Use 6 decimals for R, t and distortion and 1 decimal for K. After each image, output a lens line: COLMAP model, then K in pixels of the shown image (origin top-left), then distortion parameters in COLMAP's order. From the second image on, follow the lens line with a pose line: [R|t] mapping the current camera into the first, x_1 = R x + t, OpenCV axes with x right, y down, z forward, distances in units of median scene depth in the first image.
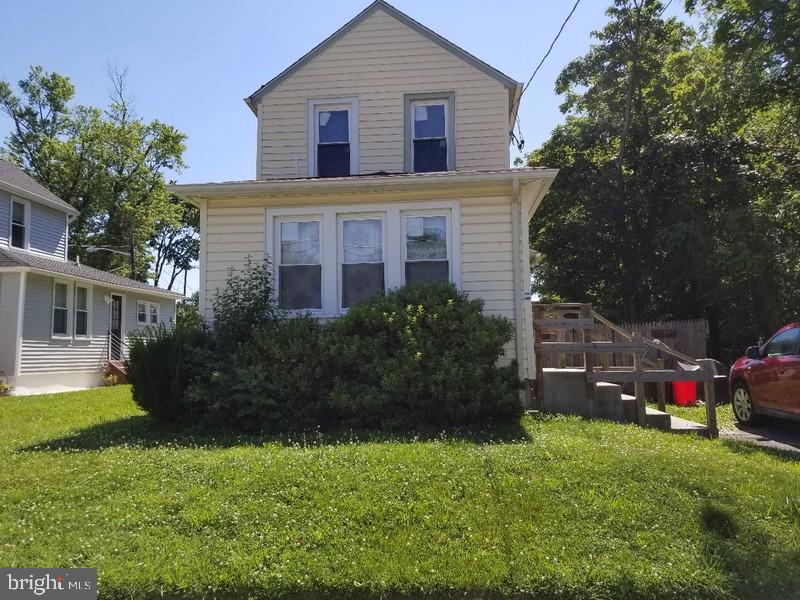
lens RADIAL K [[616.7, 0, 399.7], [0, 616.7, 298.3], [0, 0, 1]] dist [0.000447, -0.000899]
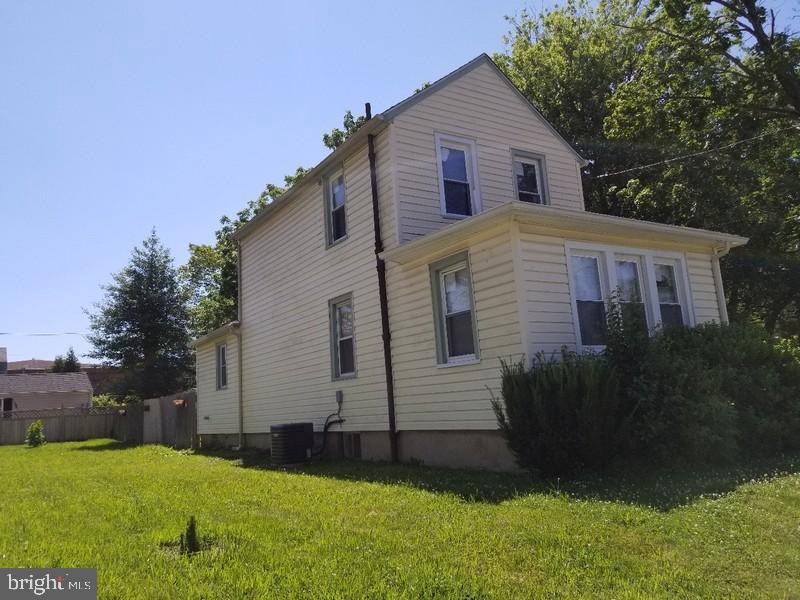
lens RADIAL K [[616.7, 0, 399.0], [0, 616.7, 300.9], [0, 0, 1]] dist [0.000447, -0.000899]
pose [[0.797399, 0.064871, 0.599955, -0.746672], [0.001650, 0.993967, -0.109667, 0.040298], [-0.603450, 0.088439, 0.792481, 0.307091]]
